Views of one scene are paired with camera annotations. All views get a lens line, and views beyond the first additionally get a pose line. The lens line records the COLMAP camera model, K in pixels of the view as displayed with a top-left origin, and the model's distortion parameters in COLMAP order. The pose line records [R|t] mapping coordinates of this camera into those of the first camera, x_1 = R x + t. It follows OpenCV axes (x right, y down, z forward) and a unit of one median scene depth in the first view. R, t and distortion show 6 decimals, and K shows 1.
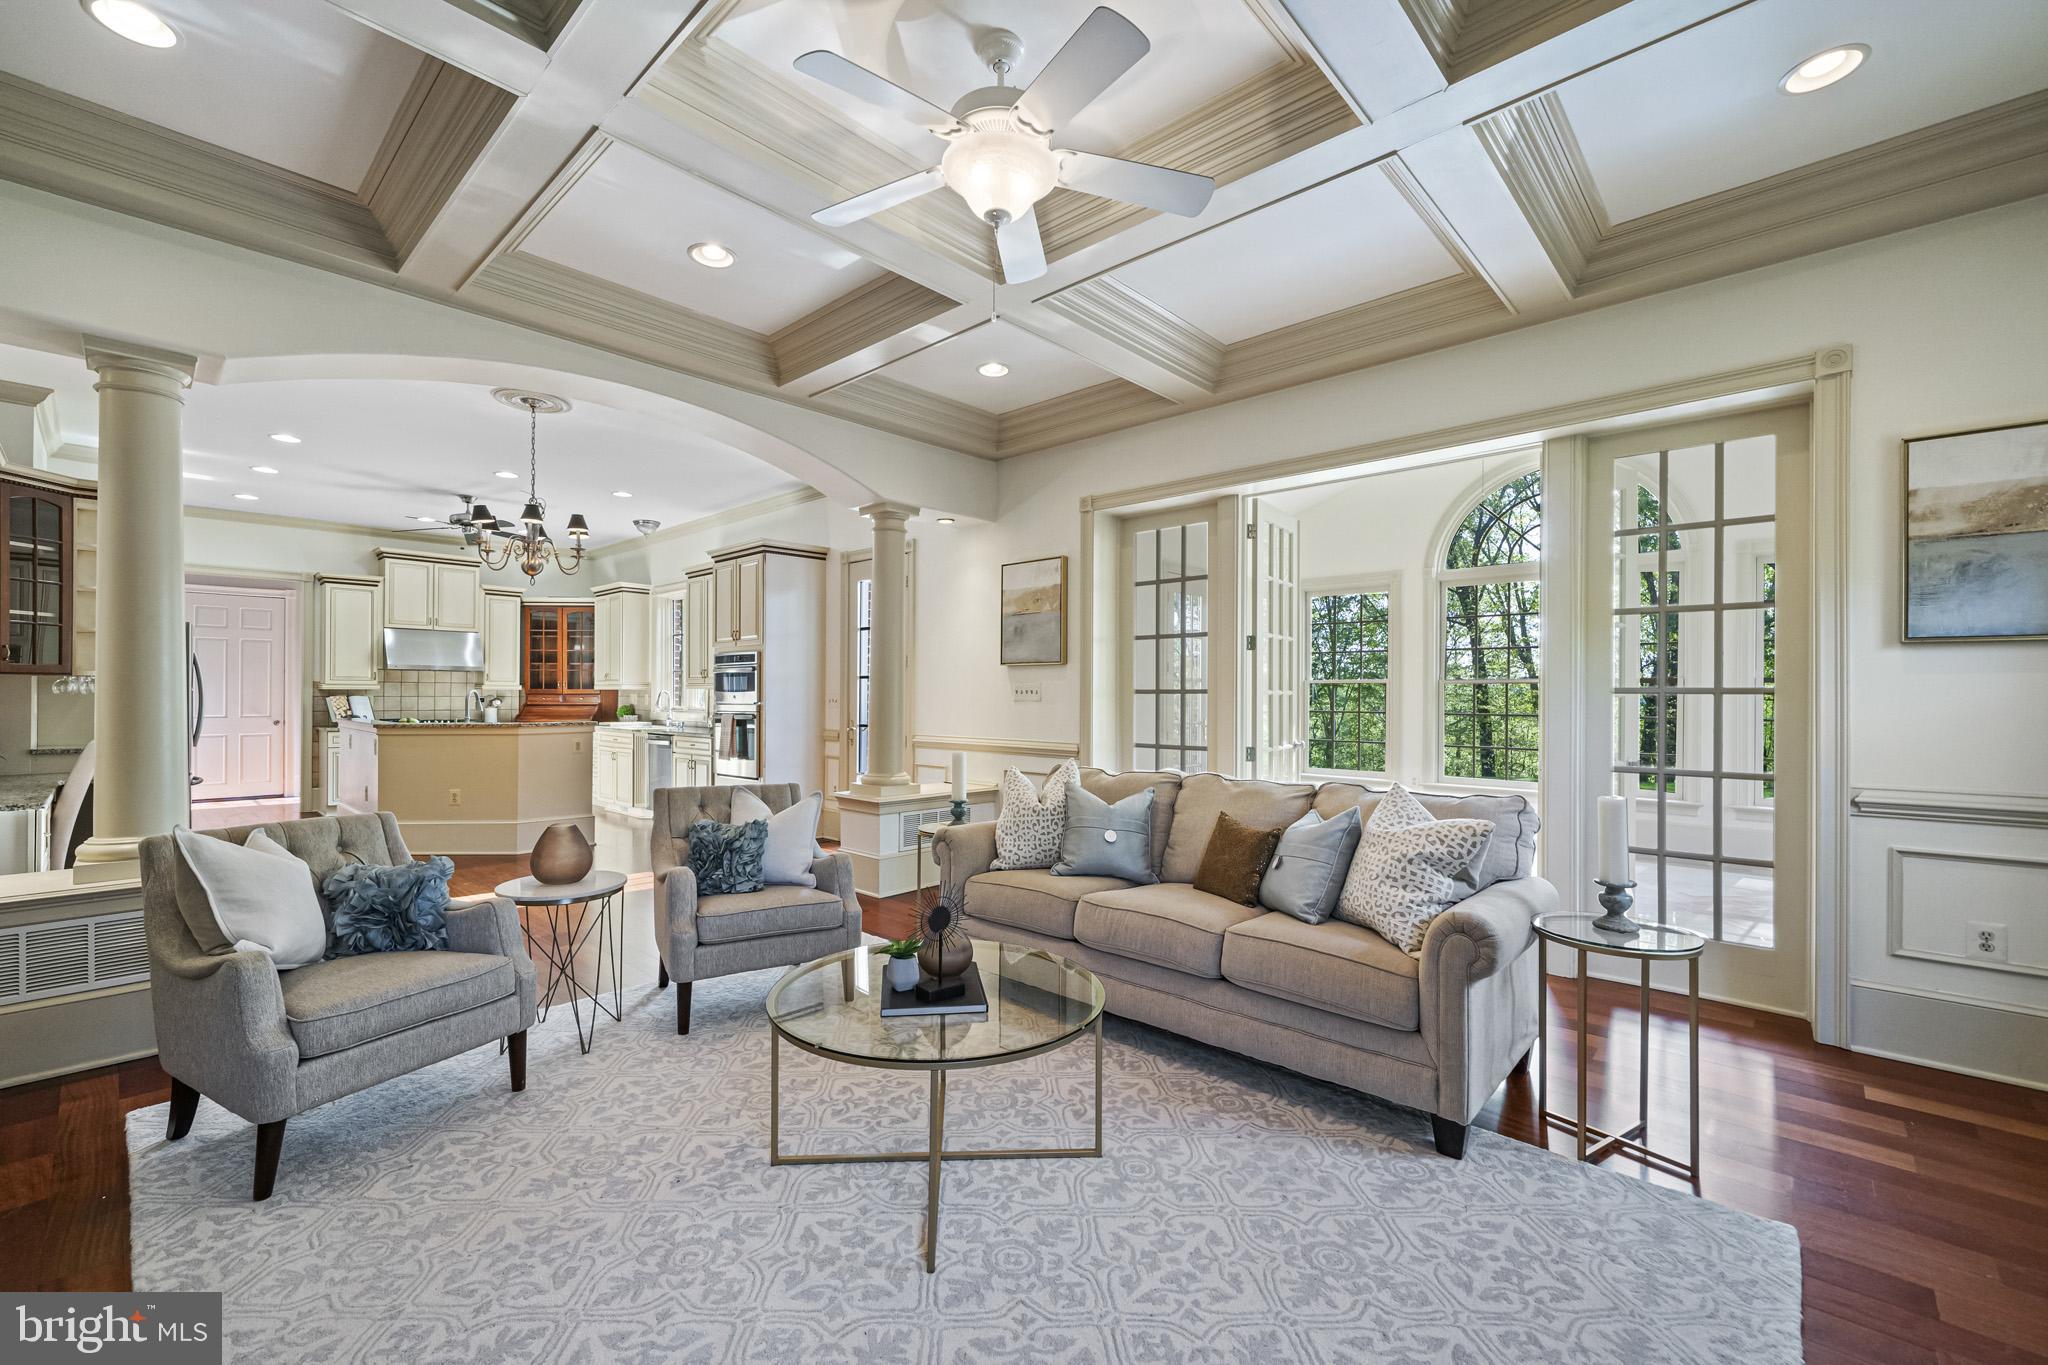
lens RADIAL K [[850.2, 0, 1015.1], [0, 850.2, 684.6], [0, 0, 1]] dist [-0.001158, 0.000058]
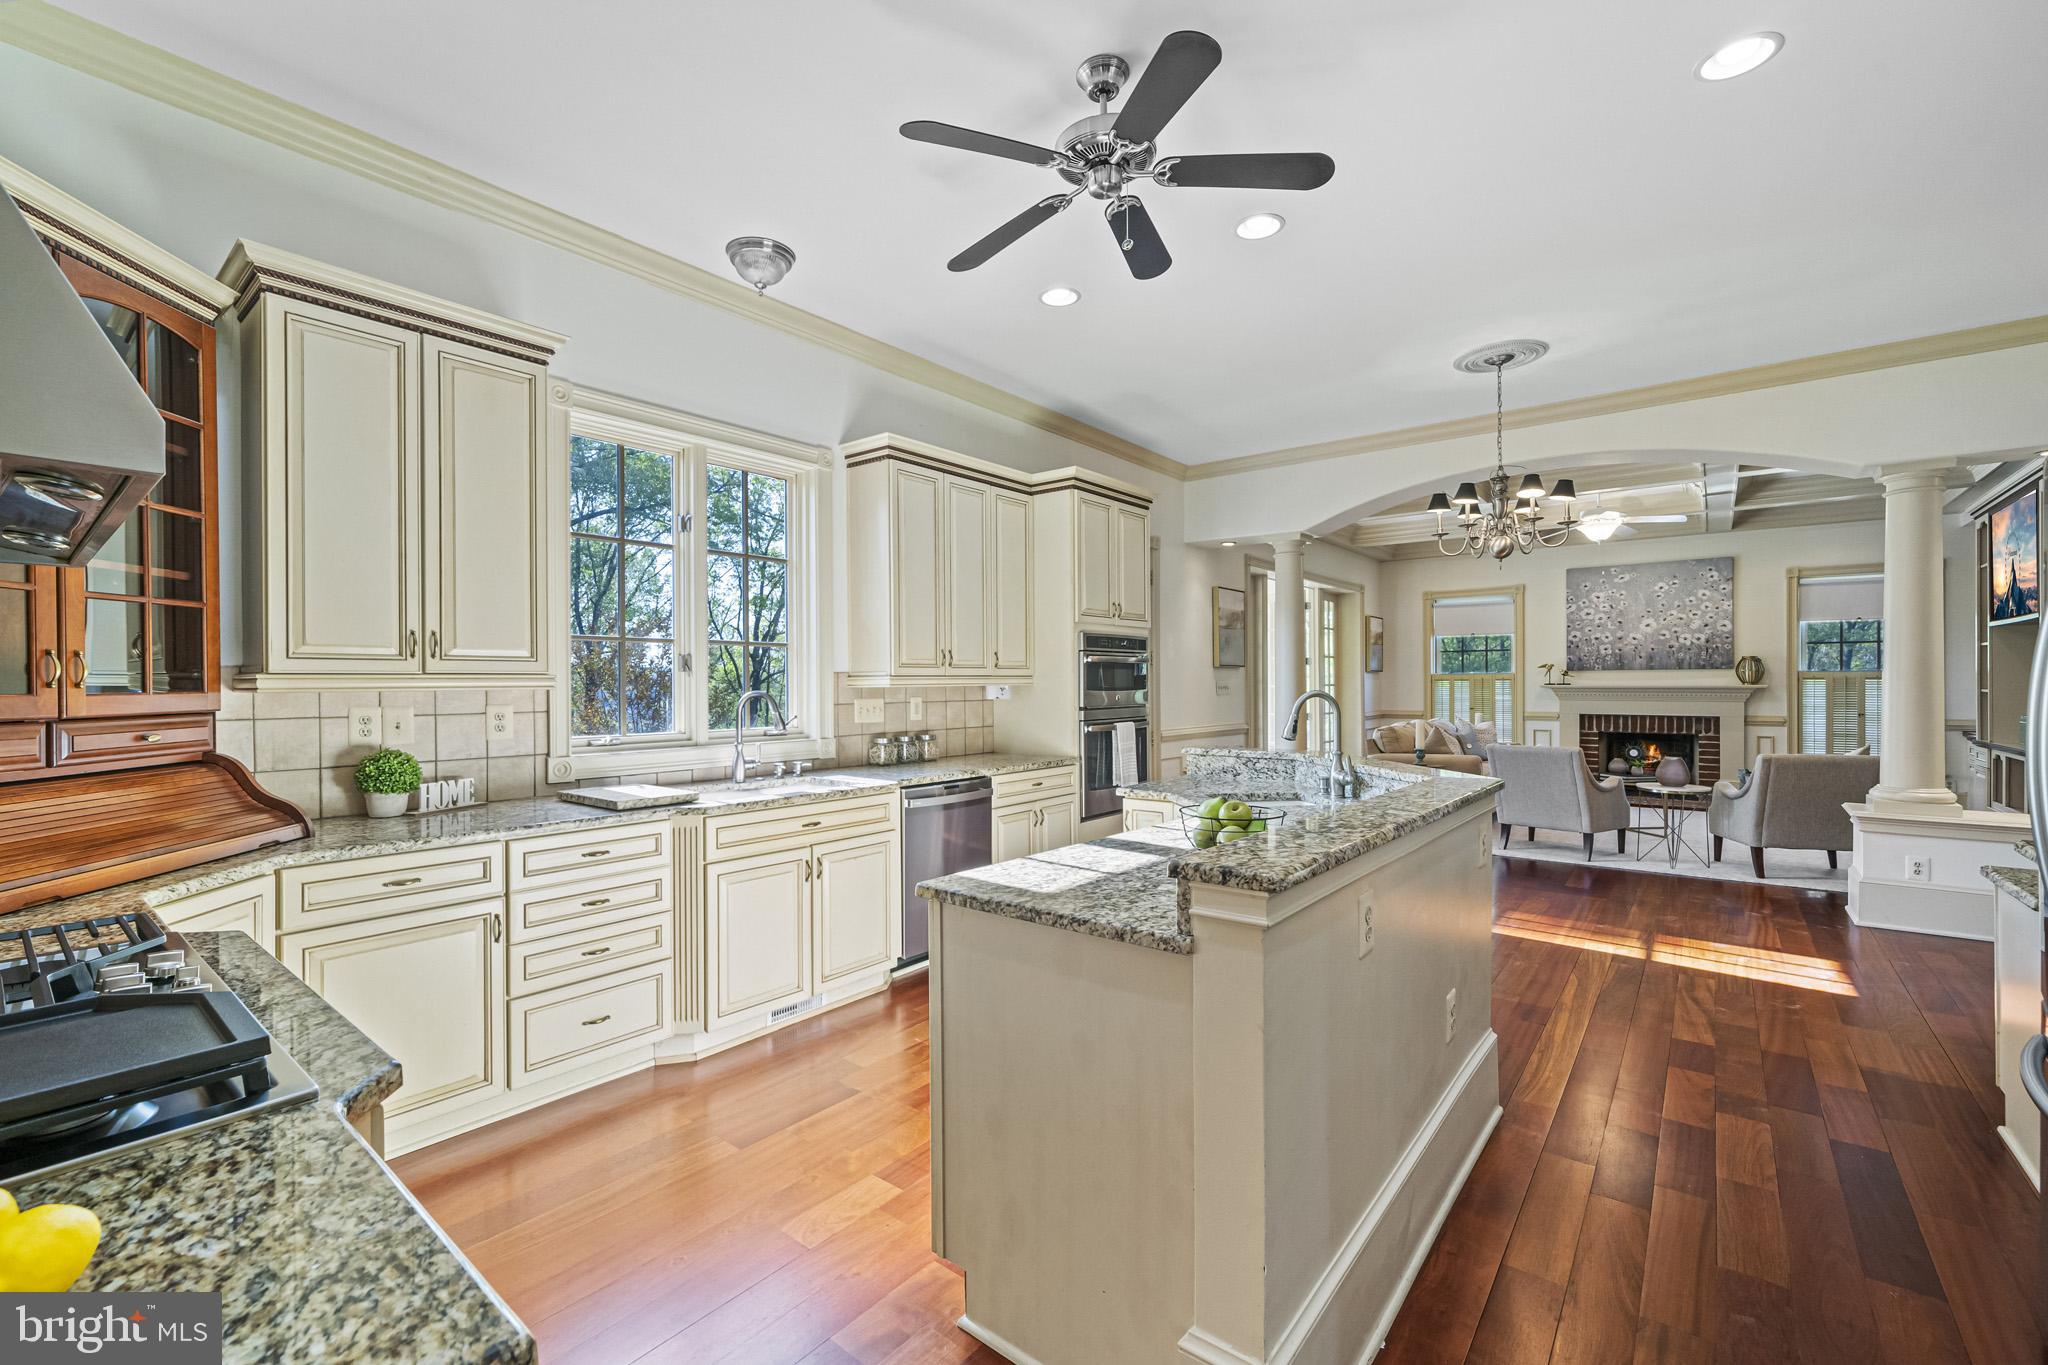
lens RADIAL K [[850.2, 0, 1022.3], [0, 850.2, 688.5], [0, 0, 1]] dist [-0.001158, 0.000058]
pose [[-0.063044, -0.010086, 0.997960, -0.832446], [-0.008471, 0.999918, 0.009571, 0.000383], [-0.997975, -0.007851, -0.063125, 0.916068]]
